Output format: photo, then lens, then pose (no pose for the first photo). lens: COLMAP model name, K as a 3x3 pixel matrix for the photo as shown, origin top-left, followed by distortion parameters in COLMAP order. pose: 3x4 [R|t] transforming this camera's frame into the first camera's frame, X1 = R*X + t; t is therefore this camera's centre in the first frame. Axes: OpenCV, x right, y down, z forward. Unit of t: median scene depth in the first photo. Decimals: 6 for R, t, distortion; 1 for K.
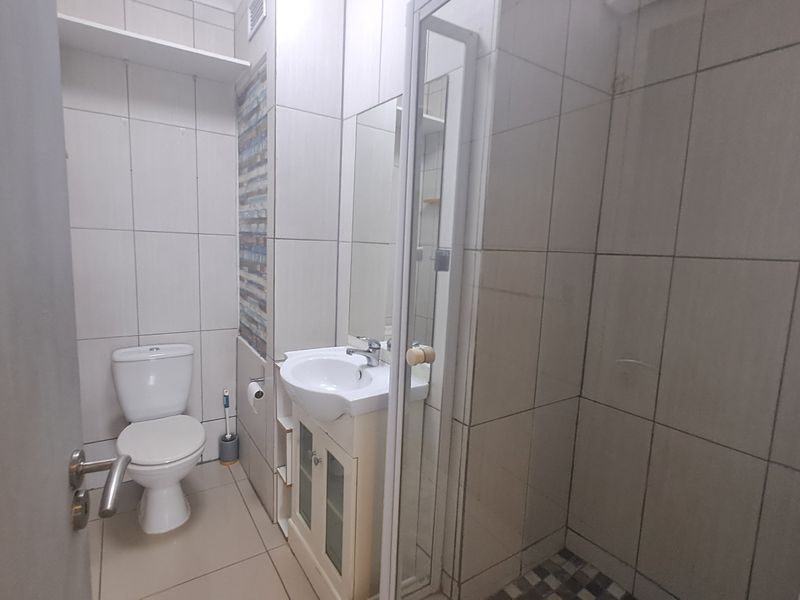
lens RADIAL K [[414.6, 0, 398.7], [0, 414.6, 300.9], [0, 0, 1]] dist [-0.010171, 0.001042]
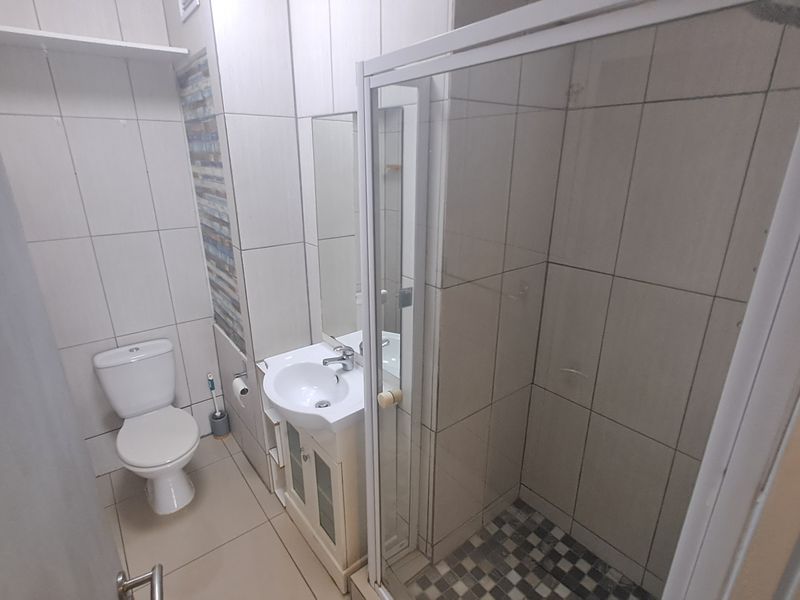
lens RADIAL K [[414.6, 0, 397.8], [0, 414.6, 295.1], [0, 0, 1]] dist [-0.010171, 0.001042]
pose [[0.995941, -0.065724, 0.061491, 0.013066], [0.052090, 0.978059, 0.201713, -0.229880], [-0.073399, -0.197691, 0.977512, -0.038557]]
